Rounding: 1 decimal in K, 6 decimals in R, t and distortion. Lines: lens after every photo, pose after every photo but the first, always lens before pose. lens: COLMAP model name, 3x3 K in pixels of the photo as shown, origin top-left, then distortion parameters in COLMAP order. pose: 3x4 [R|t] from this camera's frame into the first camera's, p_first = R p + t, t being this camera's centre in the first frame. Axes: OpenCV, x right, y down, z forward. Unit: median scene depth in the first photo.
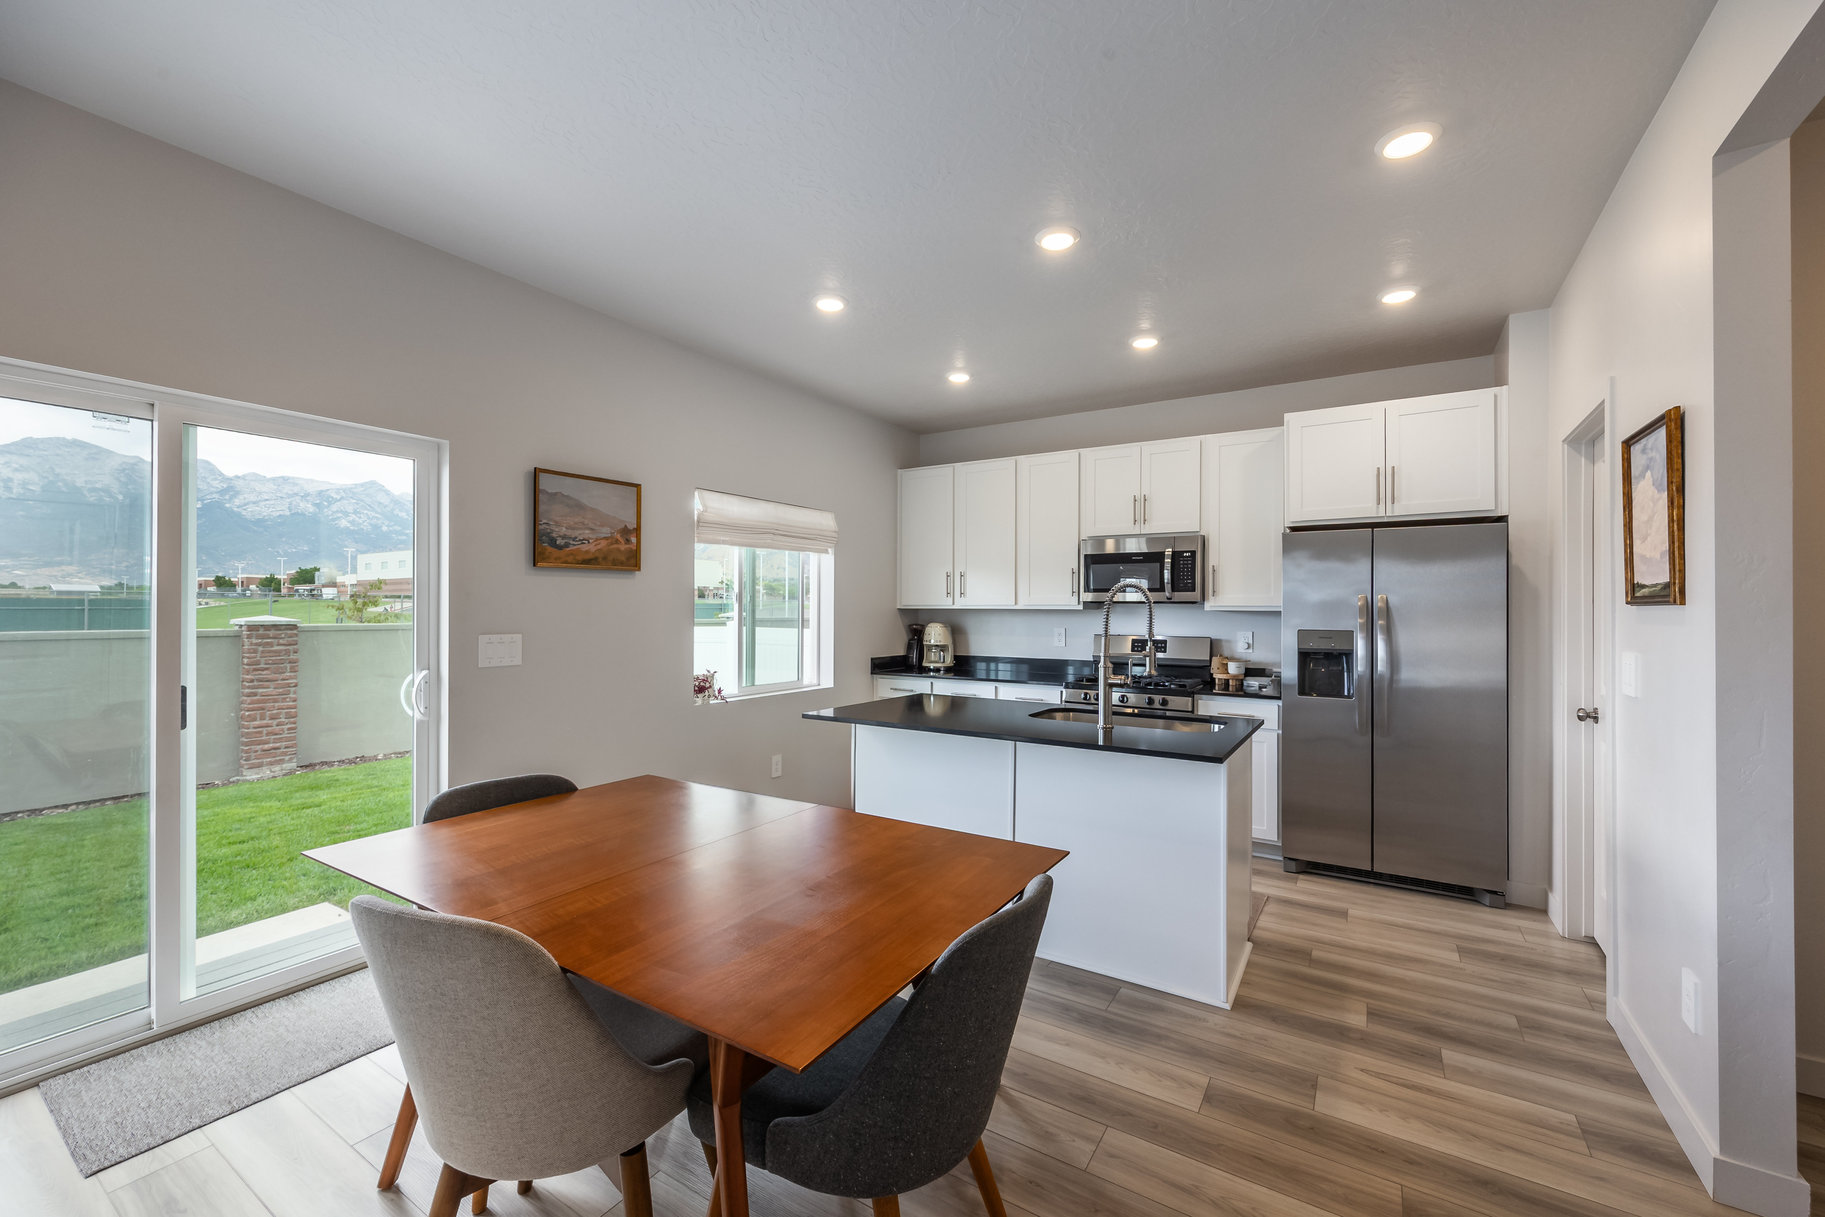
lens RADIAL K [[725.8, 0, 928.9], [0, 725.8, 611.6], [0, 0, 1]] dist [0.007066, -0.000614]
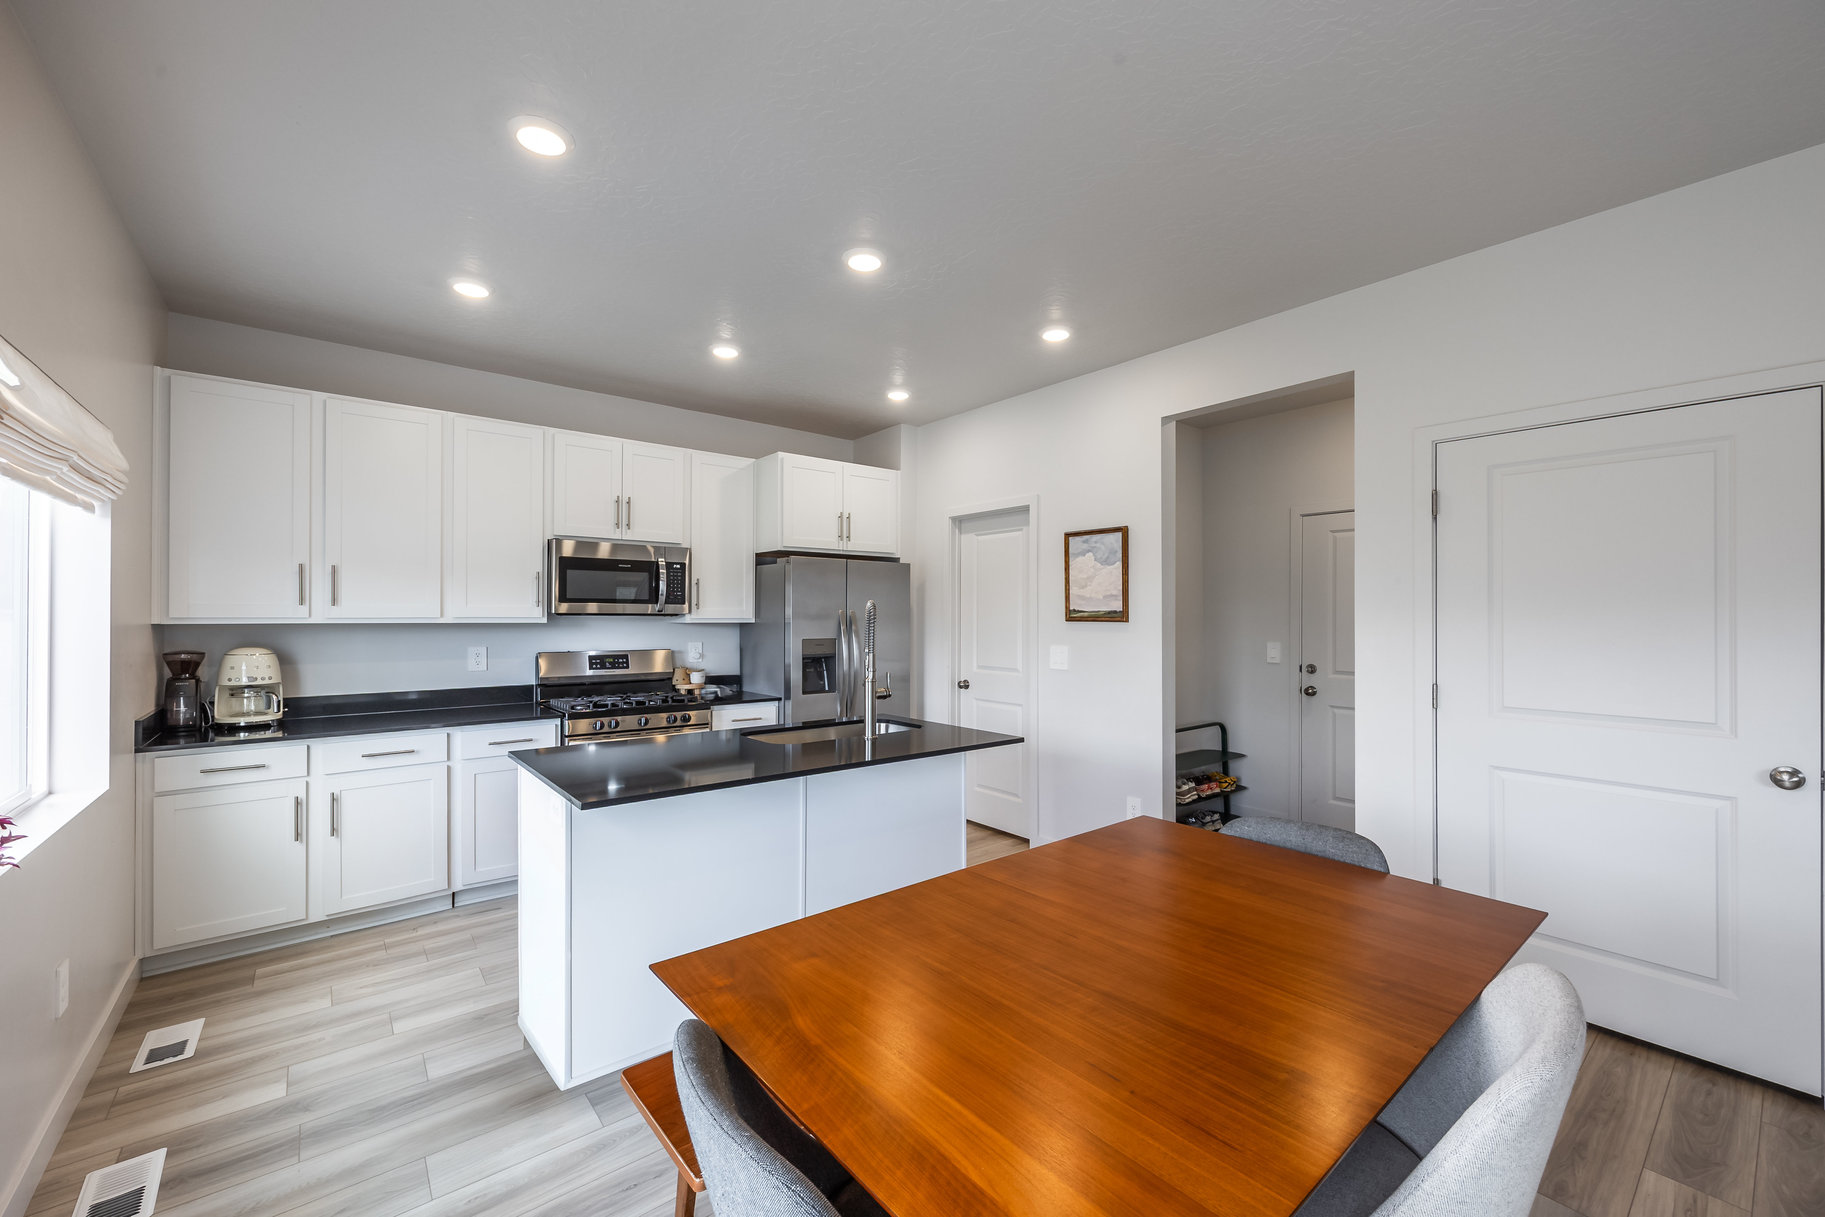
lens RADIAL K [[732.1, 0, 906.6], [0, 732.1, 615.1], [0, 0, 1]] dist [0.036567, -0.000487]
pose [[0.331983, -0.002024, 0.943283, -0.555554], [0.001101, 0.999998, 0.001758, -0.016339], [-0.943285, 0.000455, 0.331985, 0.443414]]
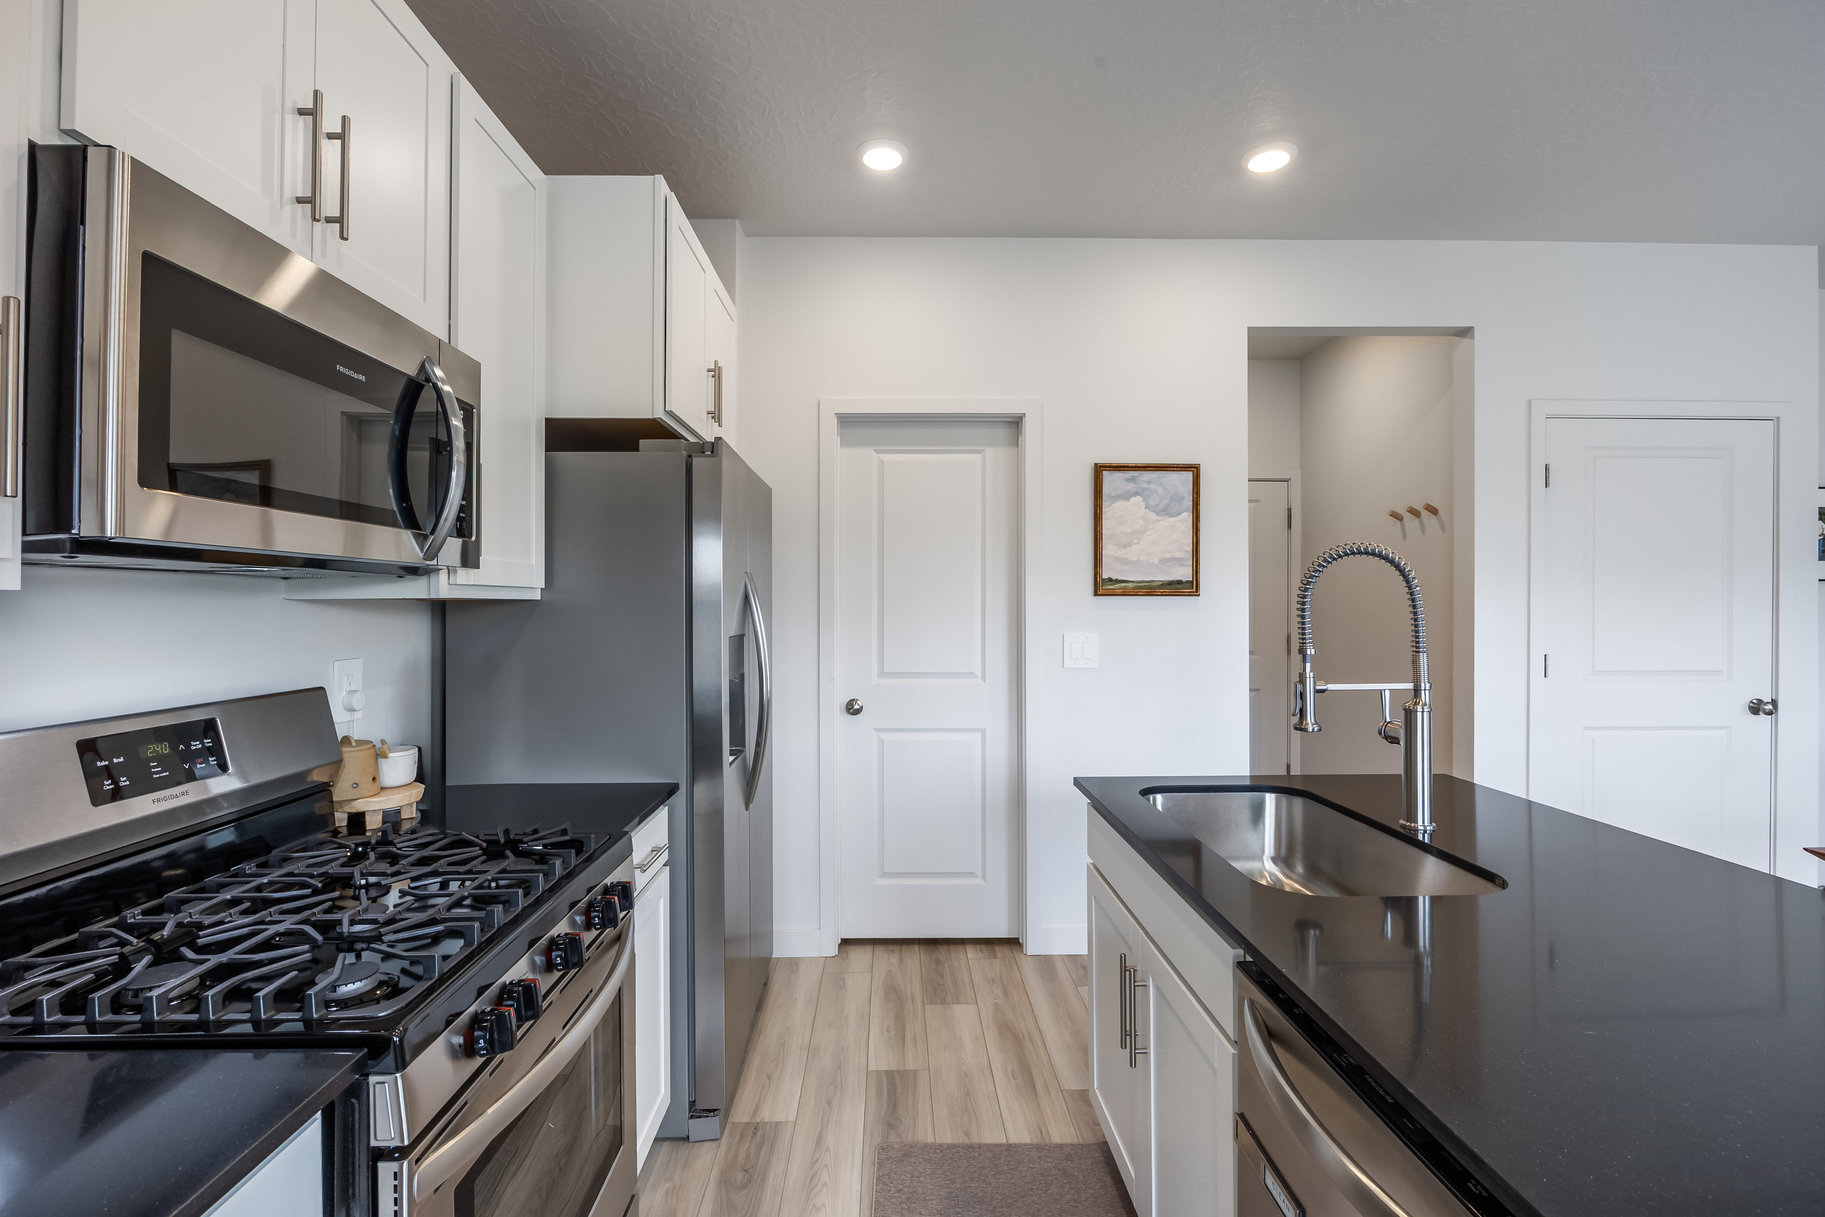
lens RADIAL K [[832.4, 0, 912.5], [0, 832.4, 608.5], [0, 0, 1]] dist [0.012442, 0.000740]
pose [[-0.537062, -0.010117, 0.843482, -0.050411], [0.000851, 0.999921, 0.012535, -0.002563], [-0.843542, 0.007450, -0.537011, 1.189703]]
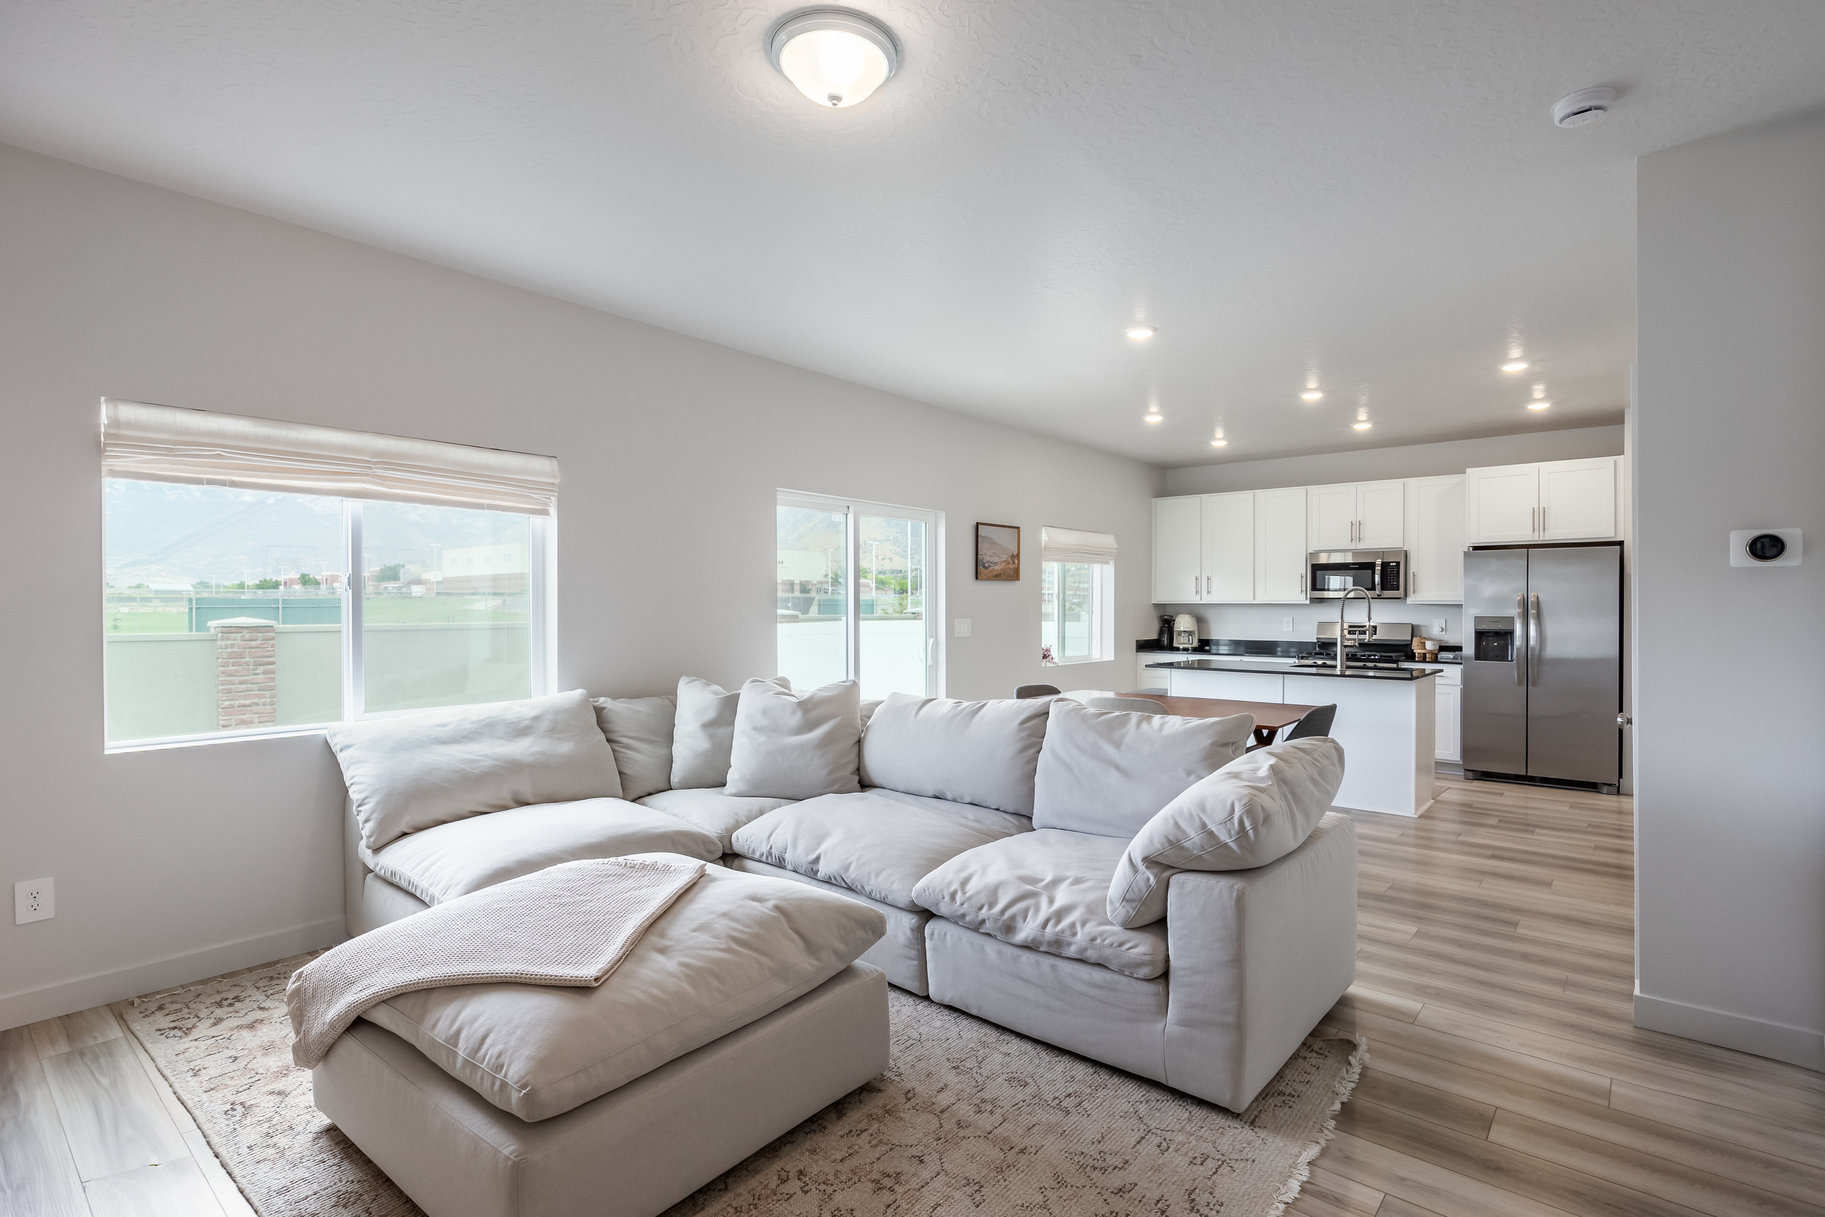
lens RADIAL K [[887.1, 0, 859.2], [0, 887.1, 614.9], [0, 0, 1]] dist [-0.000864, -0.000299]
pose [[0.980976, -0.002234, -0.194117, -0.375888], [0.003830, 0.999962, 0.007846, 0.002839], [0.194092, -0.008440, 0.980947, -1.022109]]
